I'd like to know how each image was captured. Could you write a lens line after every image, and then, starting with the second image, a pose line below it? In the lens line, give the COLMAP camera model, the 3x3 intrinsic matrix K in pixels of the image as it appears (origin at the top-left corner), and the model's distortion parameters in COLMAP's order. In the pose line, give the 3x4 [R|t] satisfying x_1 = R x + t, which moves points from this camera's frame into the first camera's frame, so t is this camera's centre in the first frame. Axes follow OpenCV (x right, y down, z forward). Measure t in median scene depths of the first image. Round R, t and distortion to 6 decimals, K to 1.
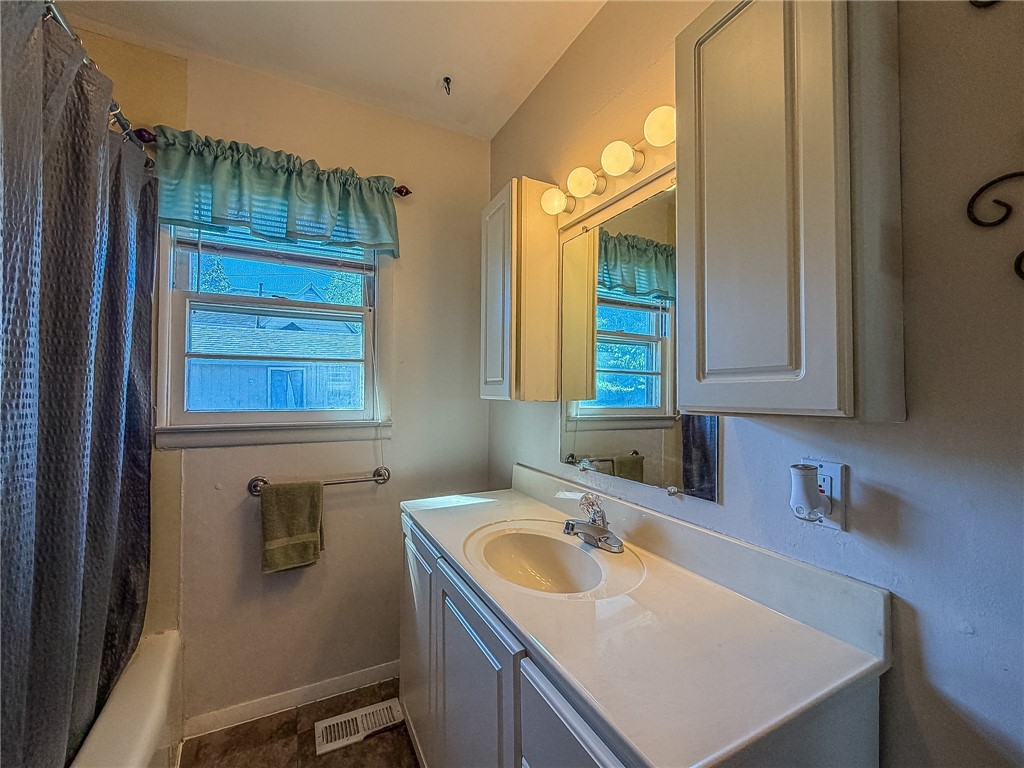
lens RADIAL K [[429.6, 0, 512.4], [0, 429.6, 387.9], [0, 0, 1]] dist [-0.000540, -0.000005]
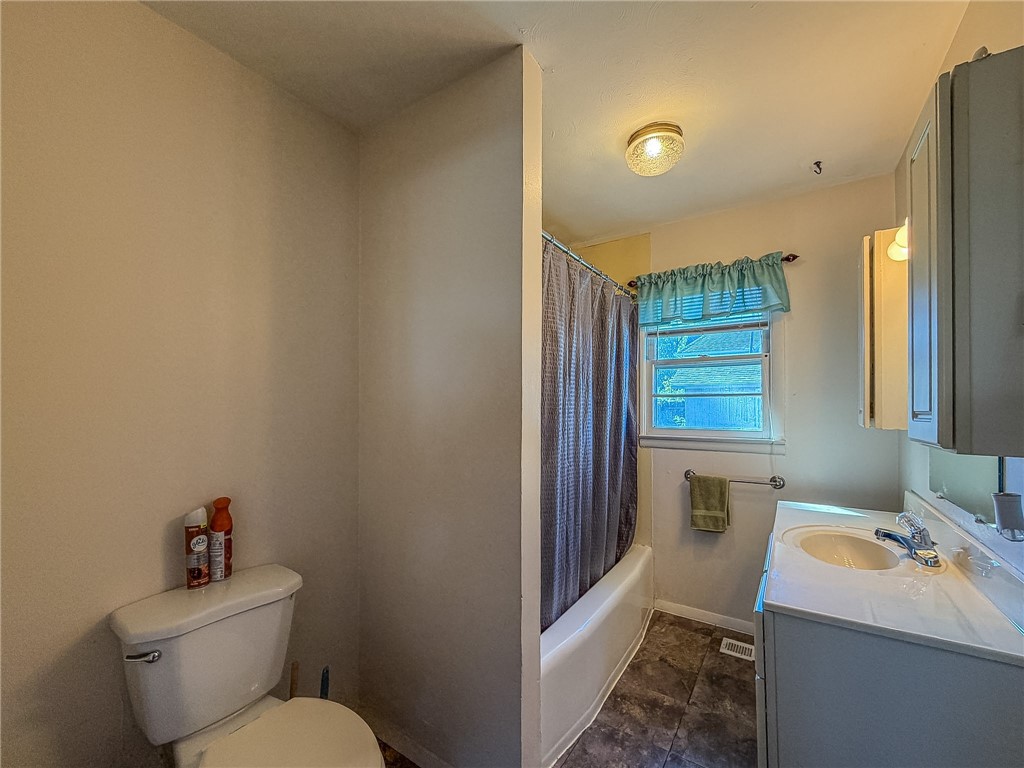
lens RADIAL K [[419.8, 0, 511.4], [0, 419.8, 380.0], [0, 0, 1]] dist [-0.000325, -0.000061]
pose [[0.478488, -0.060374, -0.876016, 0.495856], [0.005964, 0.997834, -0.065512, -0.030393], [0.878074, 0.026122, 0.477811, -0.360159]]
